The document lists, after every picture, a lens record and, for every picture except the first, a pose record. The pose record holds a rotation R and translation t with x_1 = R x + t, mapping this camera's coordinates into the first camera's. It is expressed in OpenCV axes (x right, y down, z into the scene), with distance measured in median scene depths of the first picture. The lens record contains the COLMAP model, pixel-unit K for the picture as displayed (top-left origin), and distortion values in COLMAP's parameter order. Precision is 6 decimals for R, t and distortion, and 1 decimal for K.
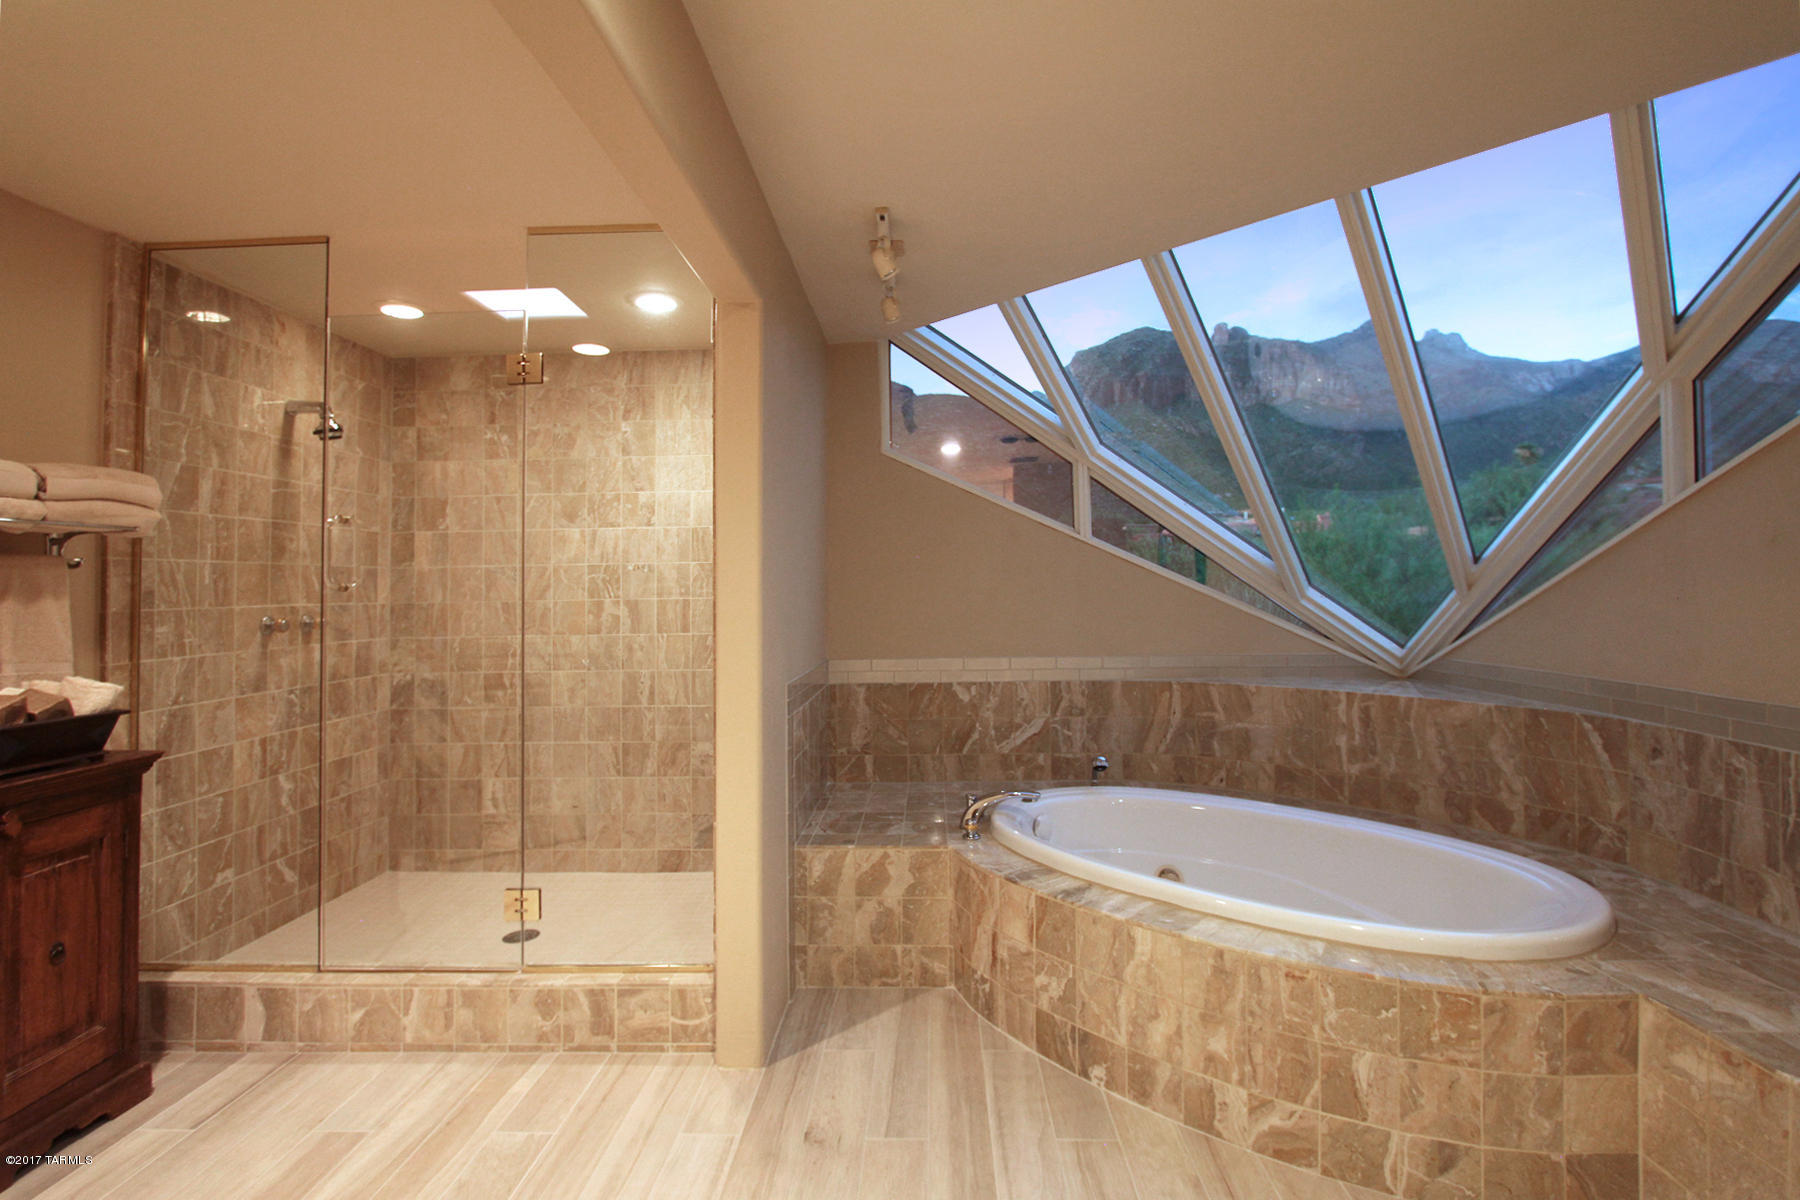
lens RADIAL K [[846.6, 0, 881.9], [0, 846.6, 591.0], [0, 0, 1]] dist [-0.019390, 0.002020]
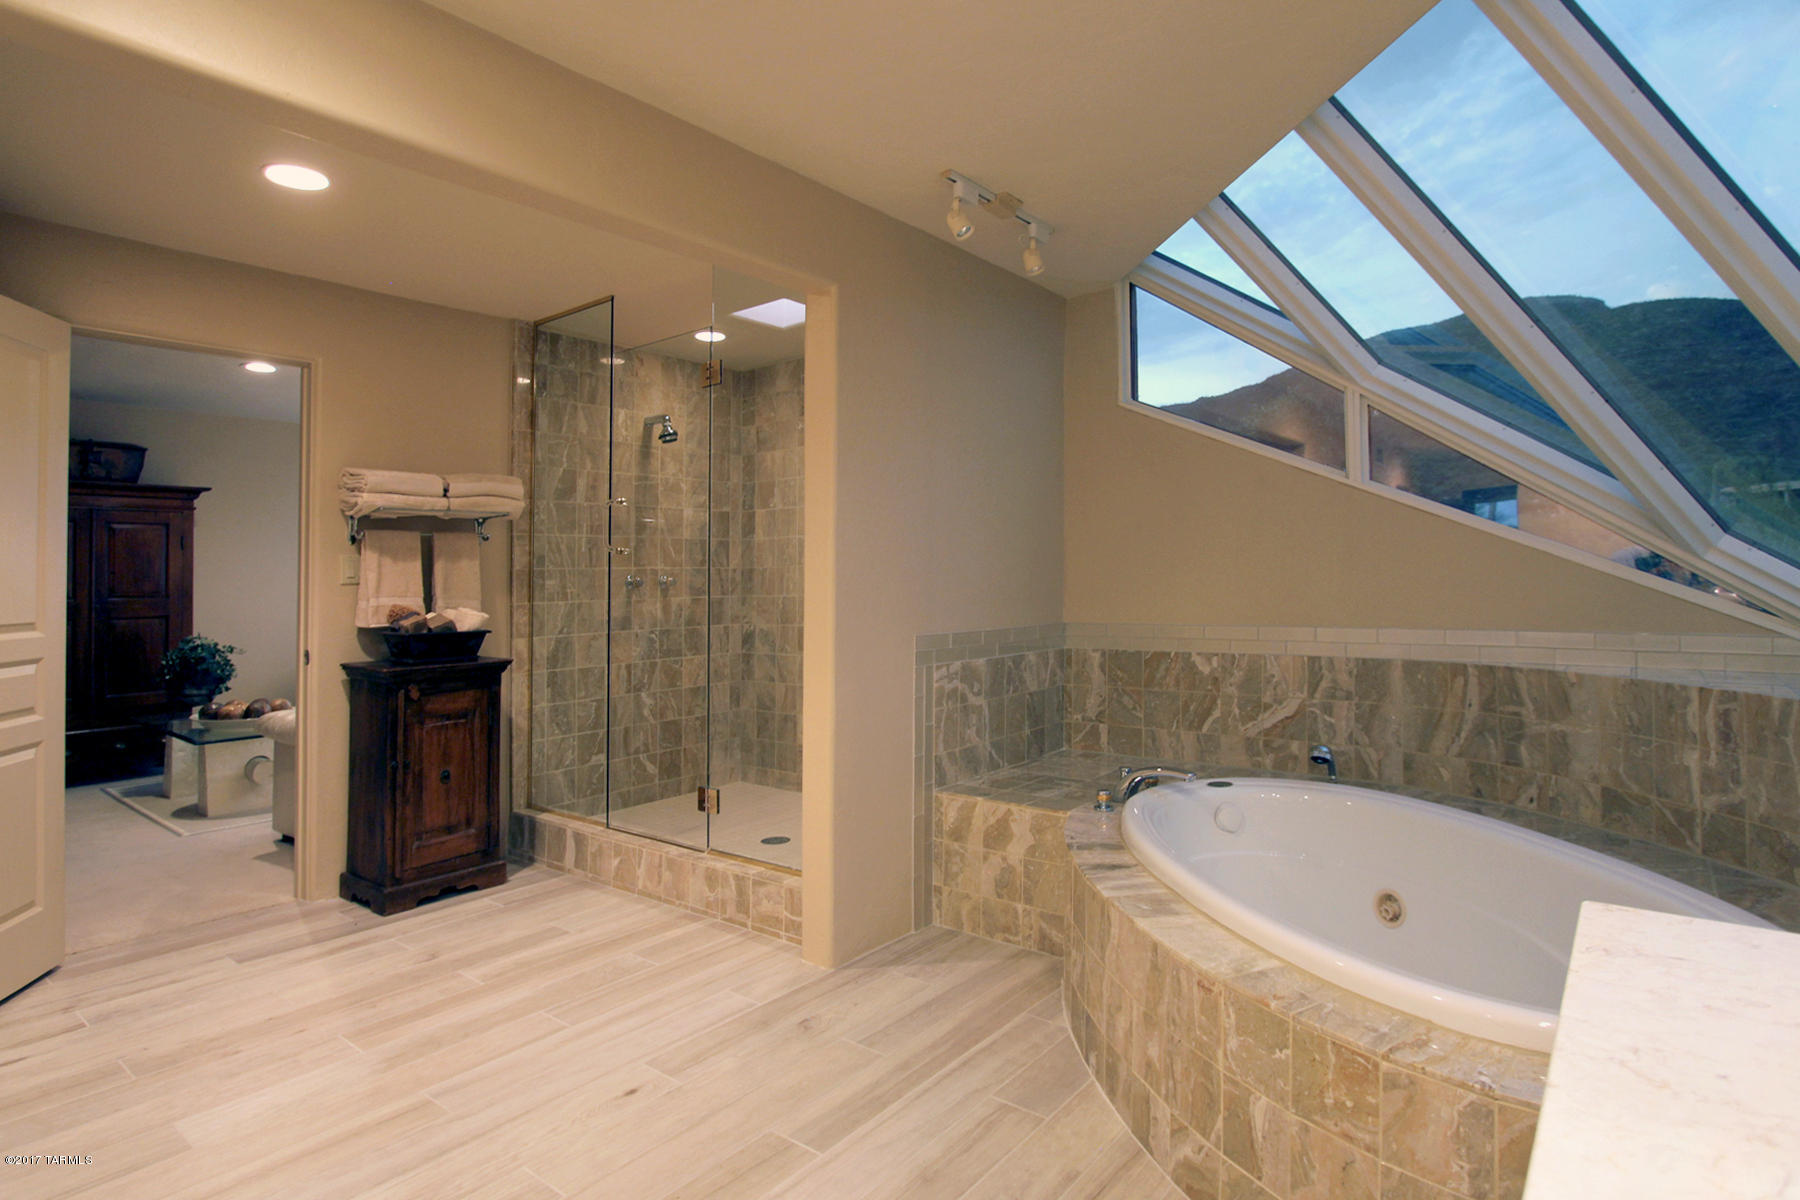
lens RADIAL K [[892.0, 0, 899.8], [0, 892.0, 580.2], [0, 0, 1]] dist [-0.016448, 0.001392]
pose [[0.817035, 0.001186, -0.576586, 0.518063], [0.005556, 0.999935, 0.009929, 0.028639], [0.576561, -0.011316, 0.816976, 0.070805]]
